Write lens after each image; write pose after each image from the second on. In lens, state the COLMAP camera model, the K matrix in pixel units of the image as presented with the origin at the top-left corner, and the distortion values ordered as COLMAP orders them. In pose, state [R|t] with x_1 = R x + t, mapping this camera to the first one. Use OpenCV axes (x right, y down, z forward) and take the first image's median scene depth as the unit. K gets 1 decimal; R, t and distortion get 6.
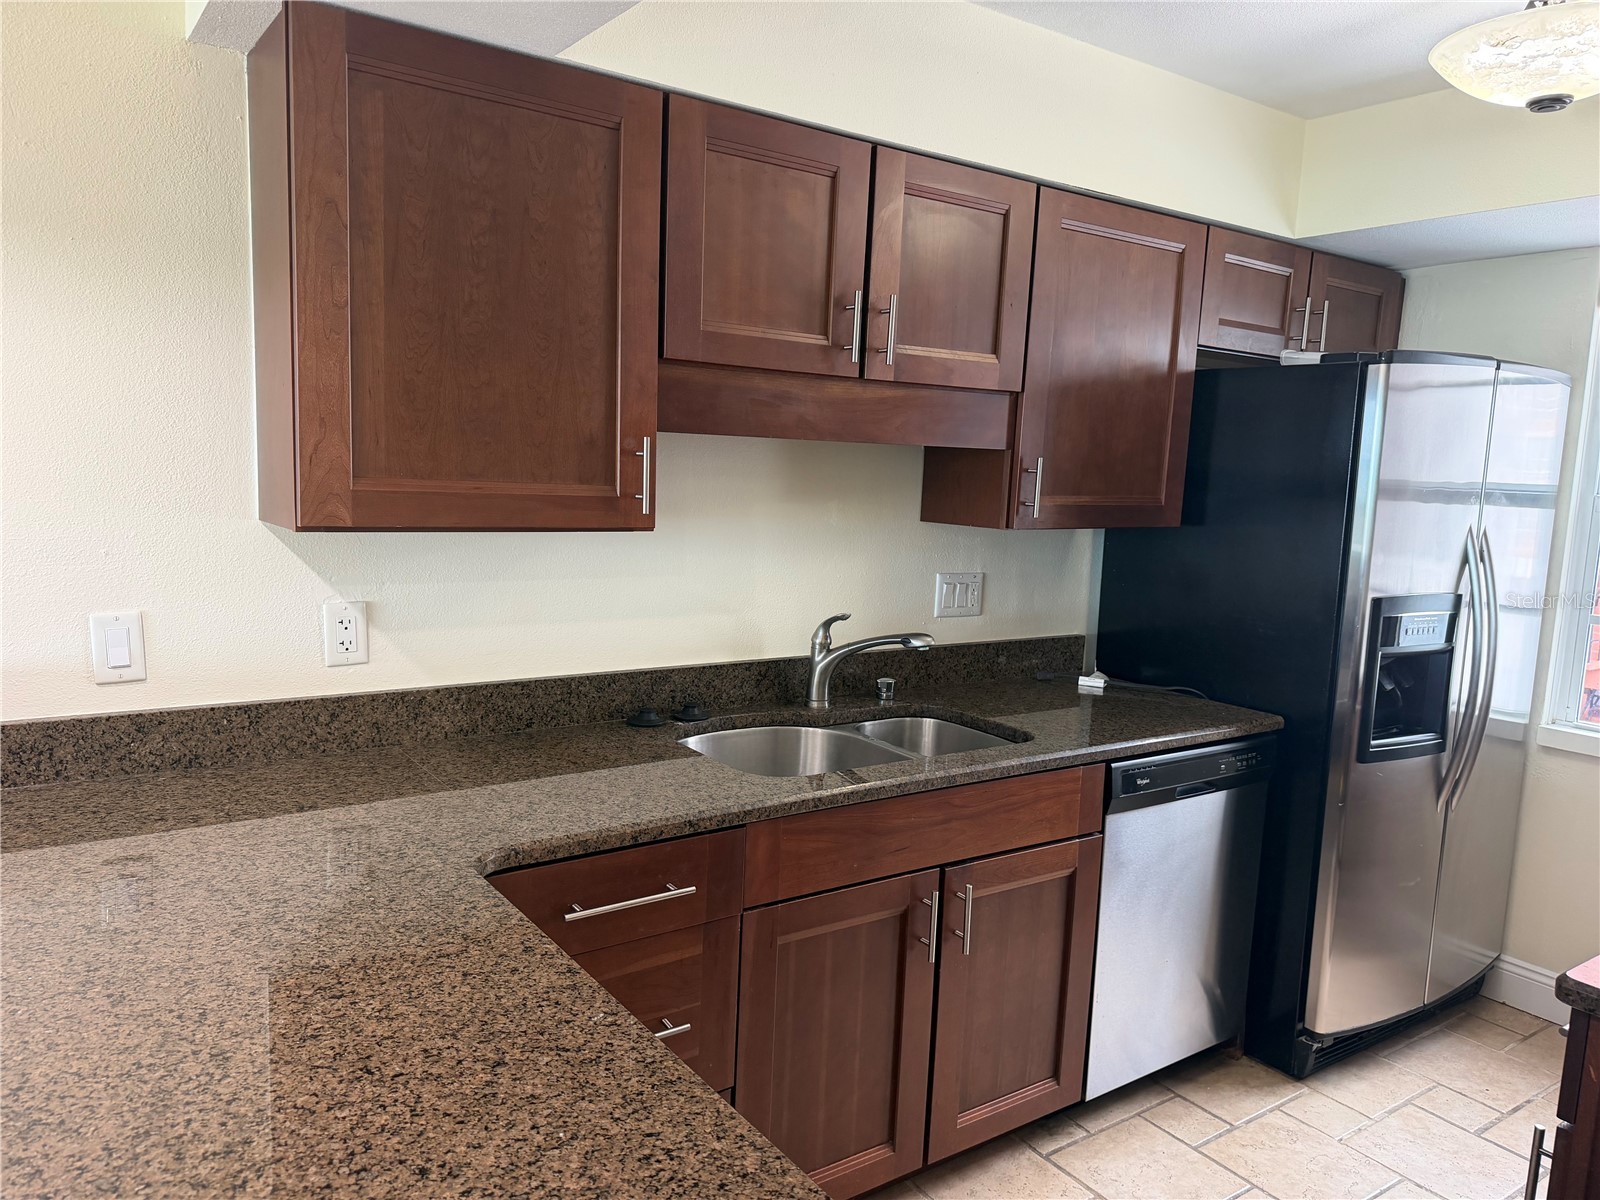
lens RADIAL K [[1116.3, 0, 801.2], [0, 1116.3, 615.3], [0, 0, 1]] dist [0.056395, -0.059754]
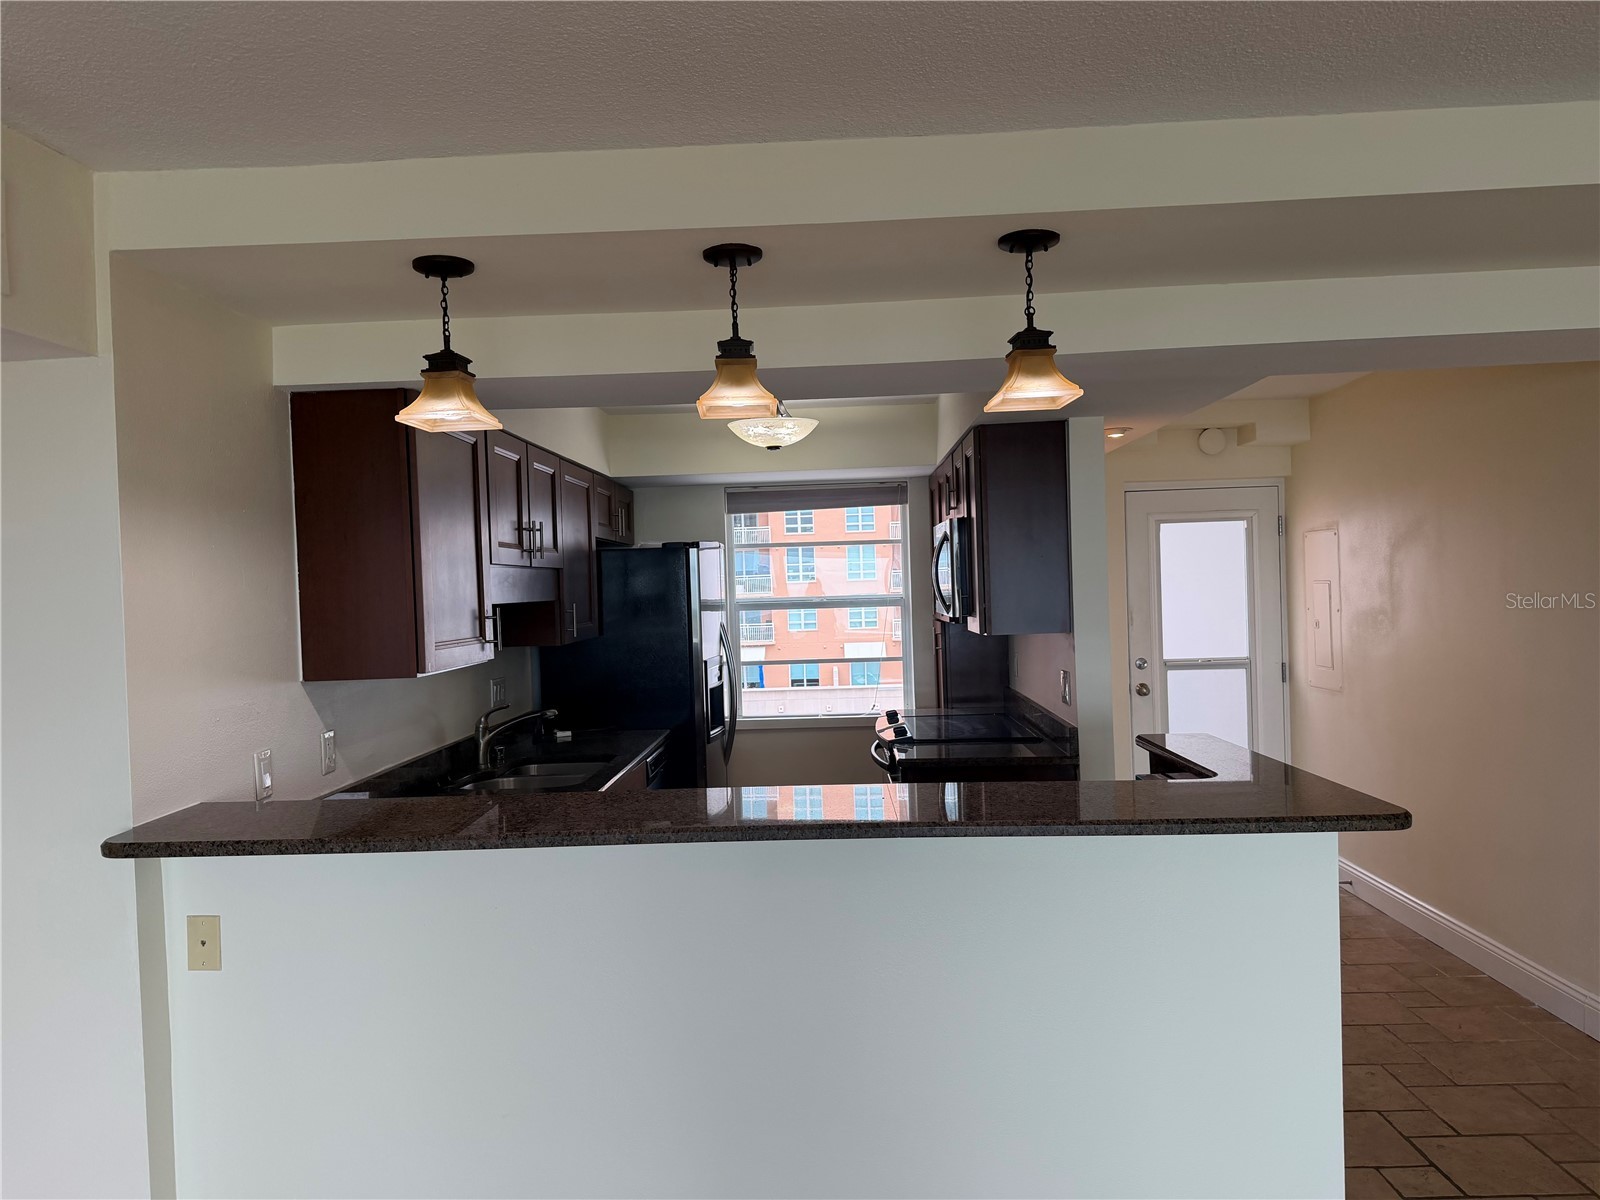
lens RADIAL K [[1116.3, 0, 783.6], [0, 1116.3, 605.7], [0, 0, 1]] dist [0.056395, -0.059754]
pose [[0.615296, -0.074739, 0.784745, -1.181970], [0.164686, 0.985716, -0.035247, -0.024262], [-0.770902, 0.150924, 0.618815, -0.440678]]
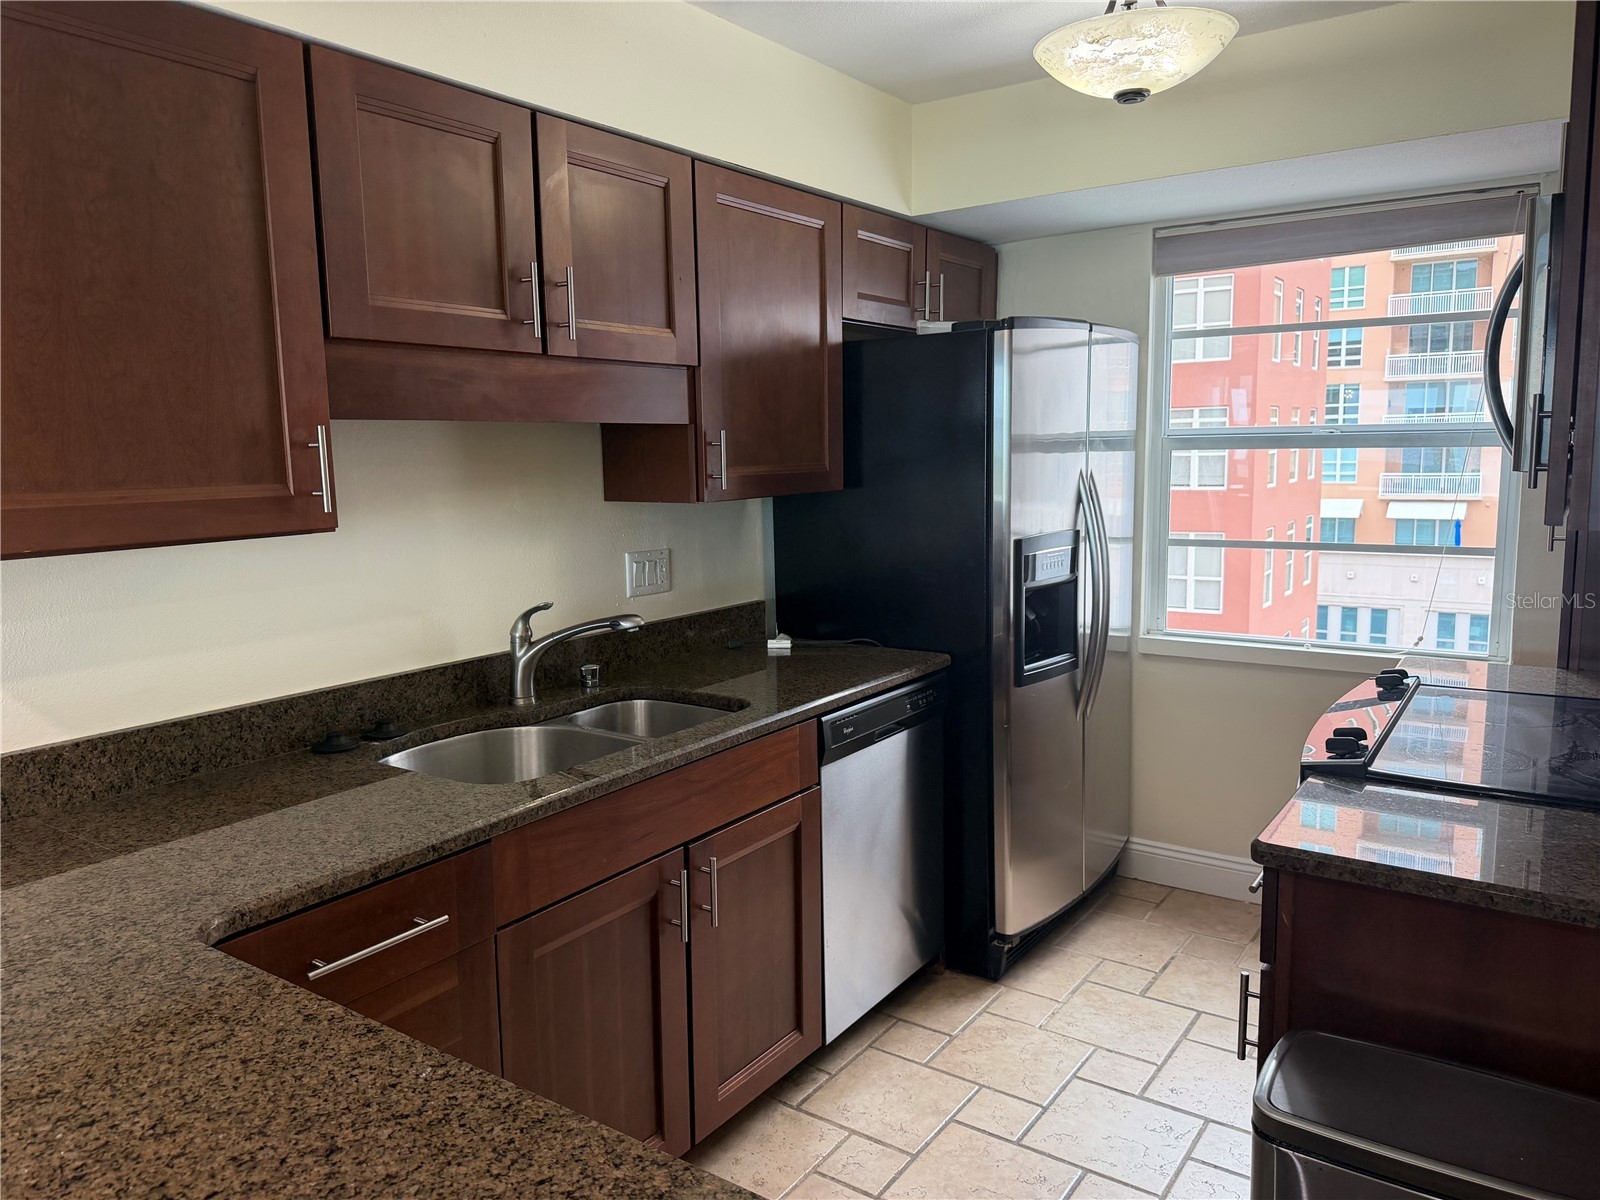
lens RADIAL K [[1116.3, 0, 822.7], [0, 1116.3, 596.8], [0, 0, 1]] dist [0.056395, -0.059754]
pose [[0.940760, -0.105050, 0.322391, -0.047147], [0.104288, 0.994352, 0.019686, -0.000792], [-0.322638, 0.015101, 0.946402, 0.016528]]
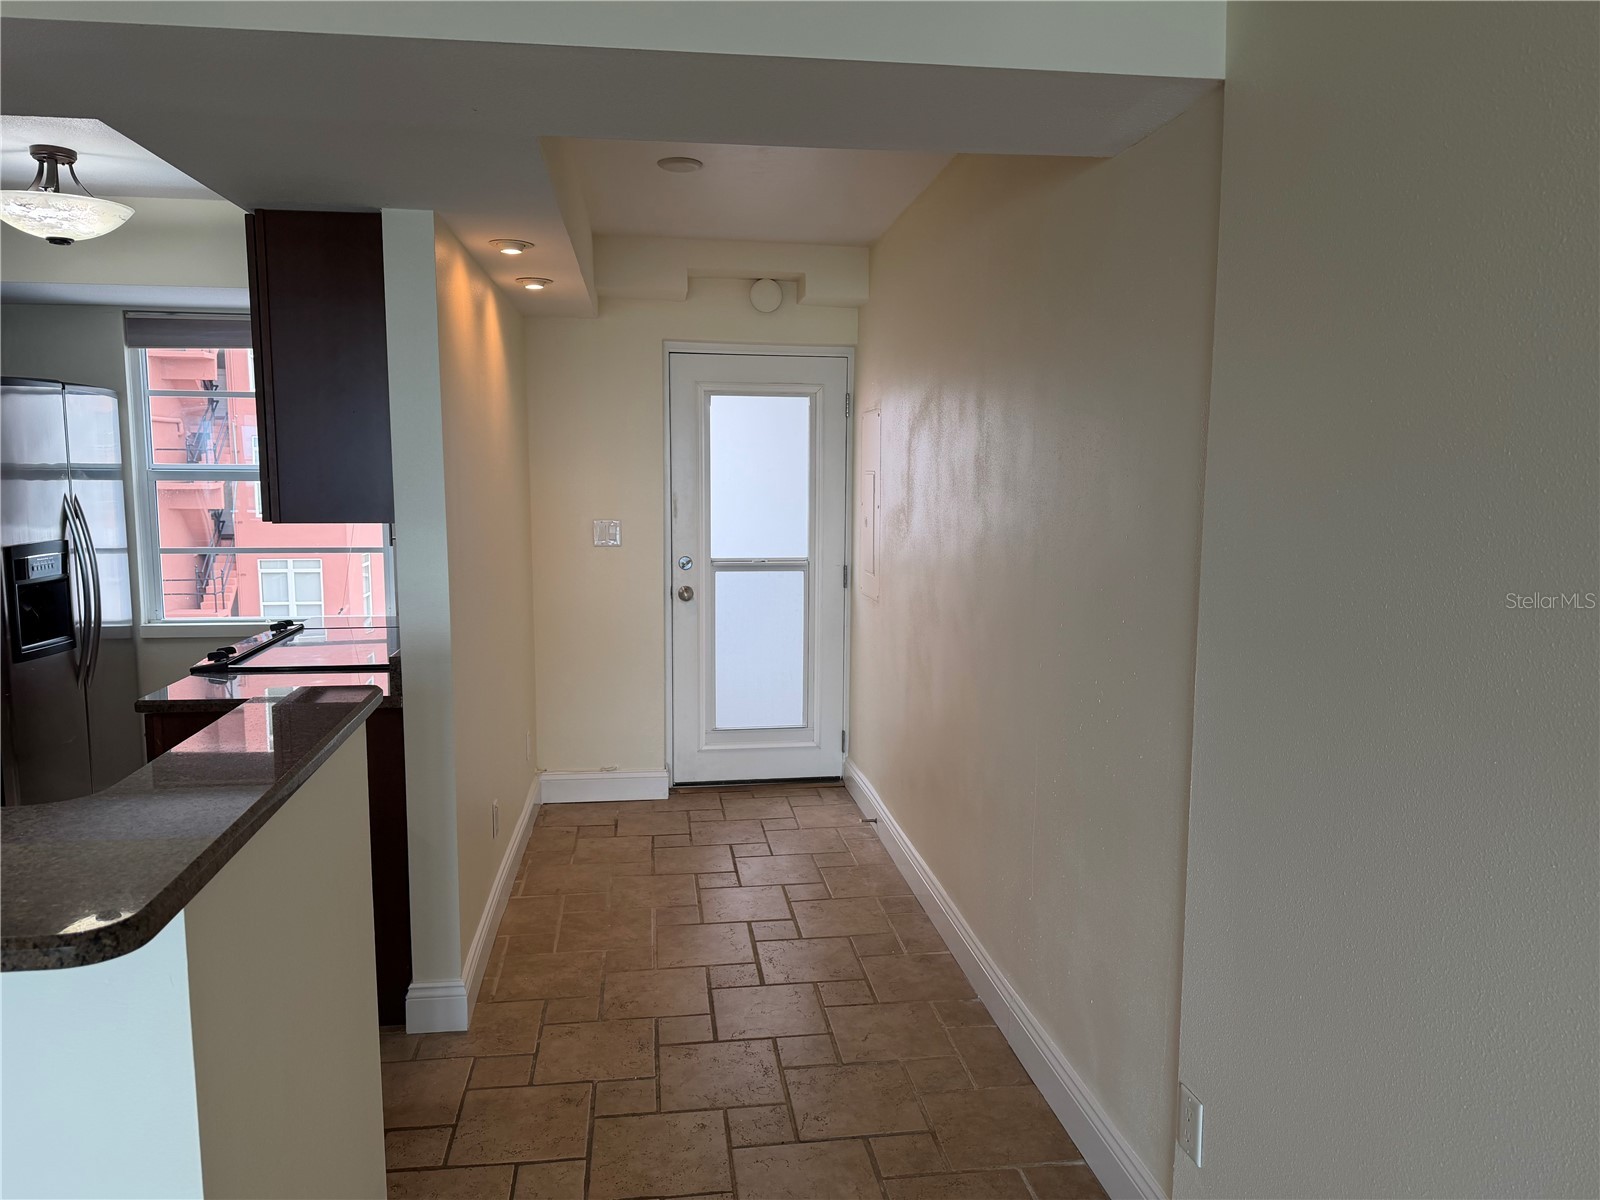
lens RADIAL K [[1116.3, 0, 805.1], [0, 1116.3, 600.2], [0, 0, 1]] dist [0.056395, -0.059754]
pose [[0.453696, -0.142359, 0.879713, -0.372776], [0.132657, 0.986948, 0.091297, 0.066601], [-0.881228, 0.075279, 0.466659, -0.687468]]
